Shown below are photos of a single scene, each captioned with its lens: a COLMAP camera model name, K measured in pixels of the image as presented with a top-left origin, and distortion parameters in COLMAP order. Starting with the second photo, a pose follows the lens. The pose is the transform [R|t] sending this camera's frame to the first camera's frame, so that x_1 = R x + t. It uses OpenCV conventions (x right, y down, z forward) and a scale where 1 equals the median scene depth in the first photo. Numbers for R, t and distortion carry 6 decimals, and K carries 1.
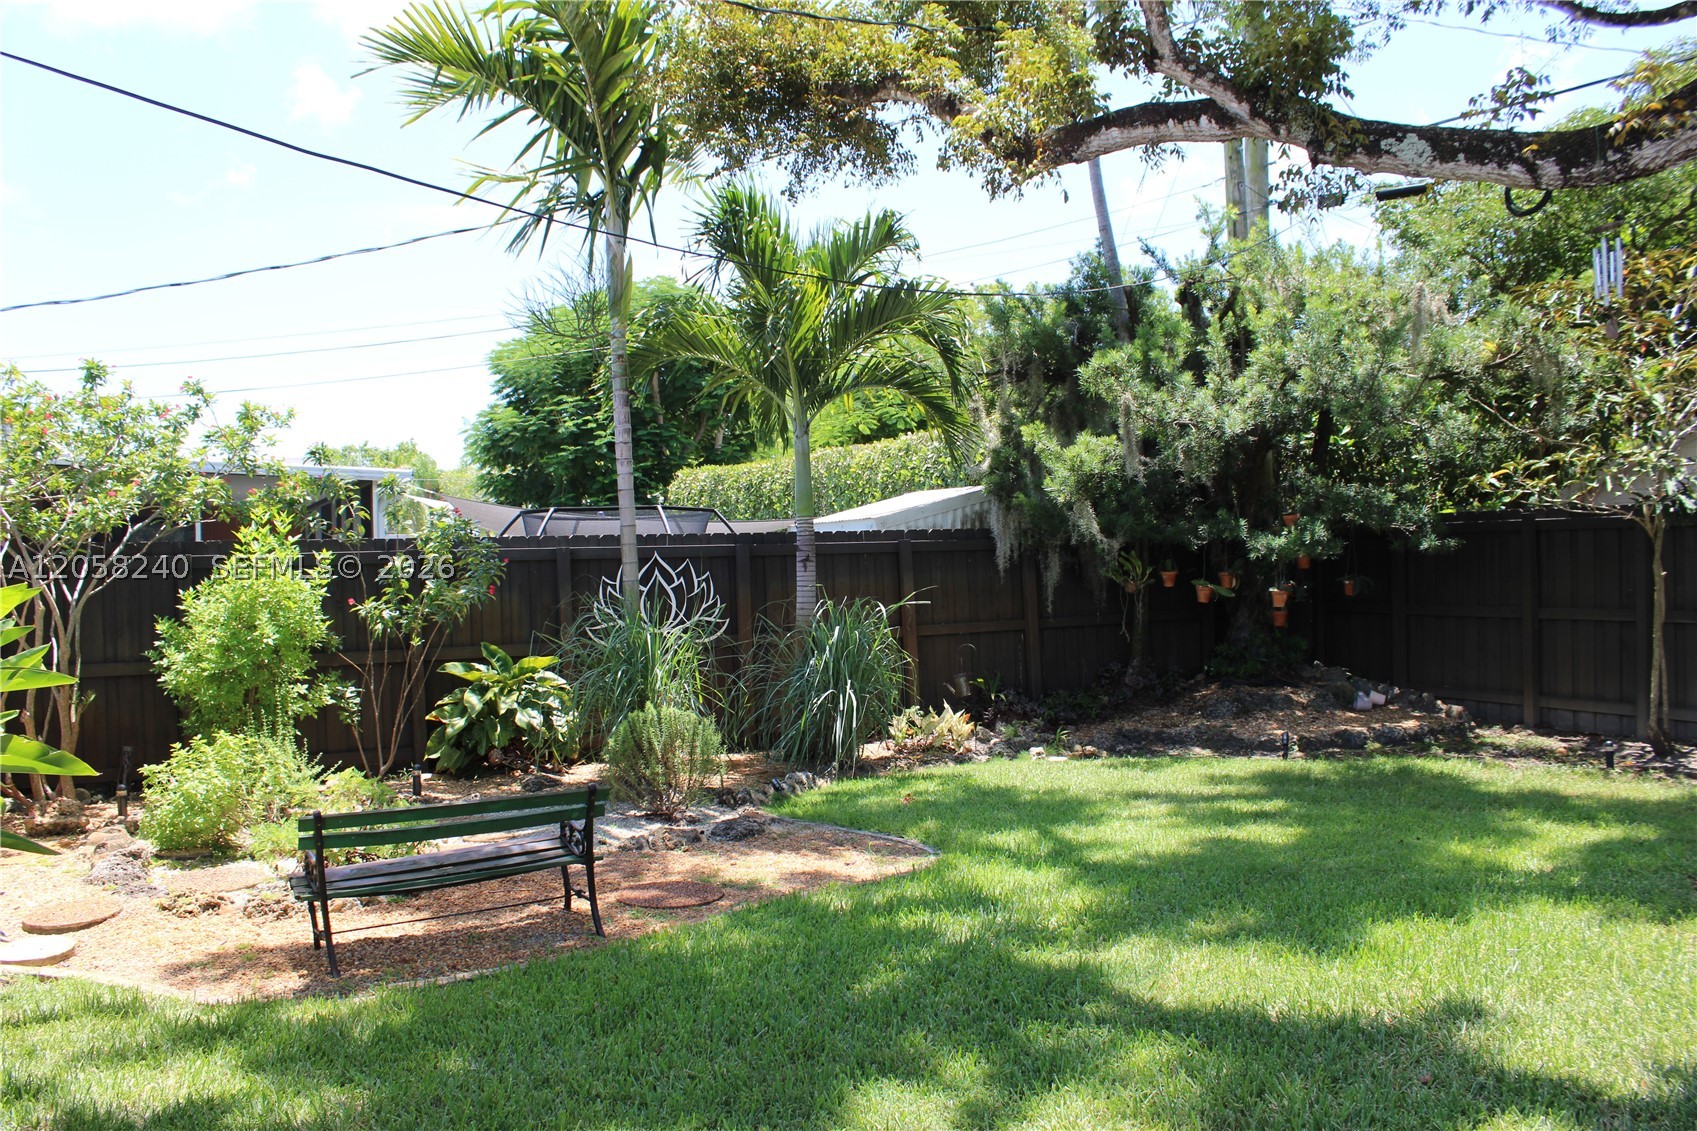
lens RADIAL K [[1419.1, 0, 840.1], [0, 1419.1, 569.1], [0, 0, 1]] dist [-0.151448, 0.143218]
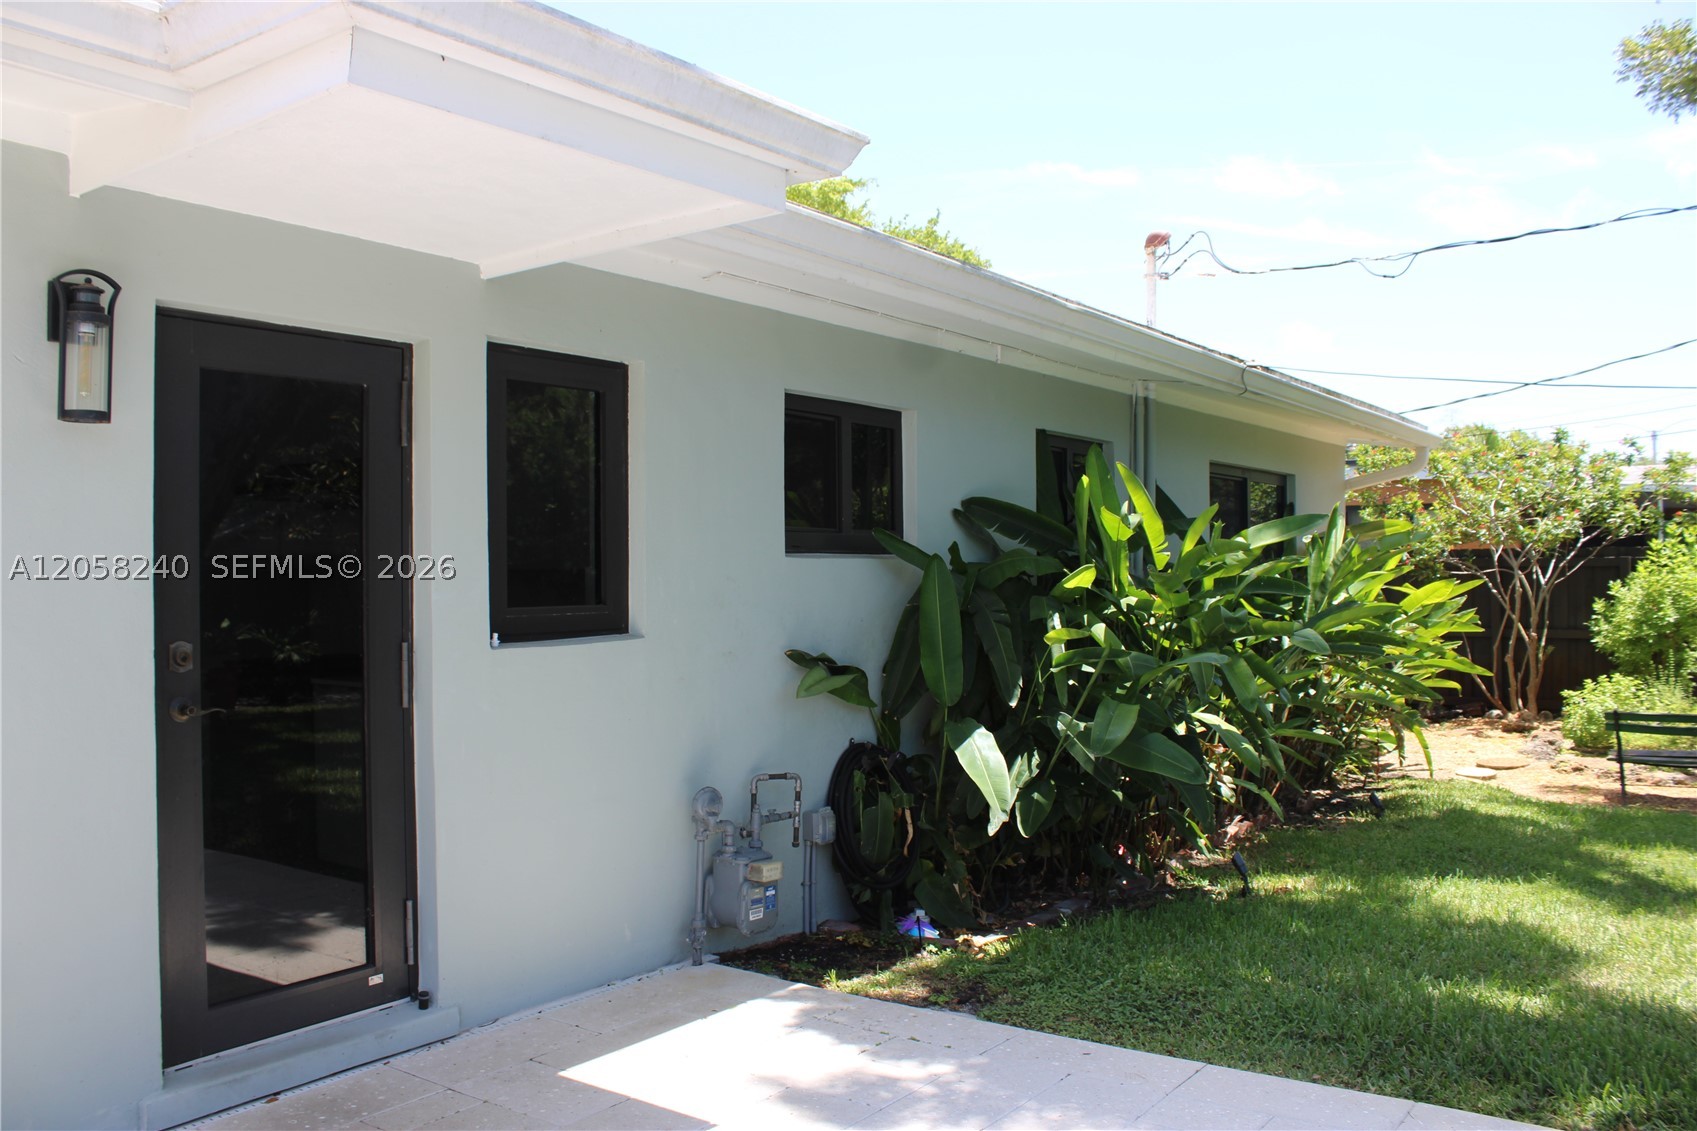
lens RADIAL K [[1419.1, 0, 840.1], [0, 1419.1, 569.1], [0, 0, 1]] dist [-0.151448, 0.143218]
pose [[0.489614, 0.026375, -0.871540, 0.403445], [-0.014139, 0.999651, 0.022309, -0.019103], [0.871825, 0.001400, 0.489816, -0.444463]]
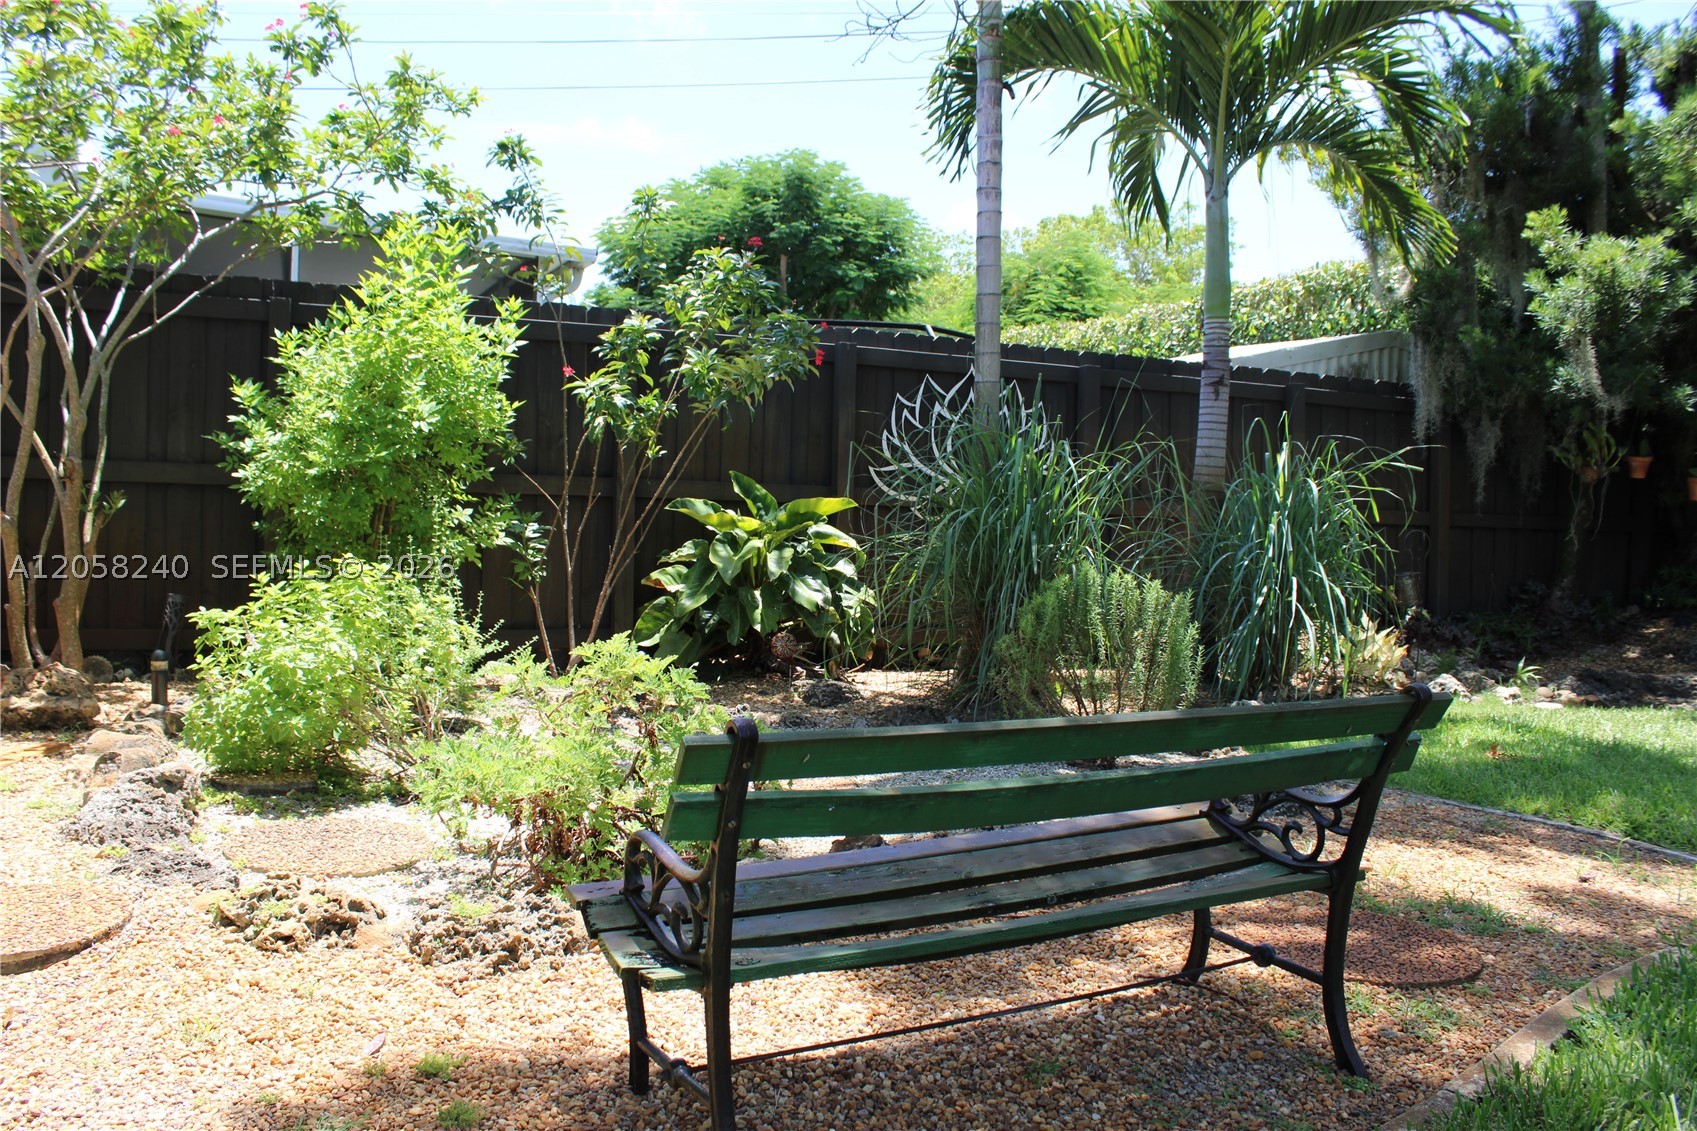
lens RADIAL K [[1436.0, 0, 845.4], [0, 1436.0, 533.8], [0, 0, 1]] dist [-0.070550, 0.013673]
pose [[0.996962, 0.063605, -0.044963, -0.204960], [-0.062568, 0.997749, 0.024113, 0.073561], [0.046396, -0.021226, 0.998698, 0.407477]]
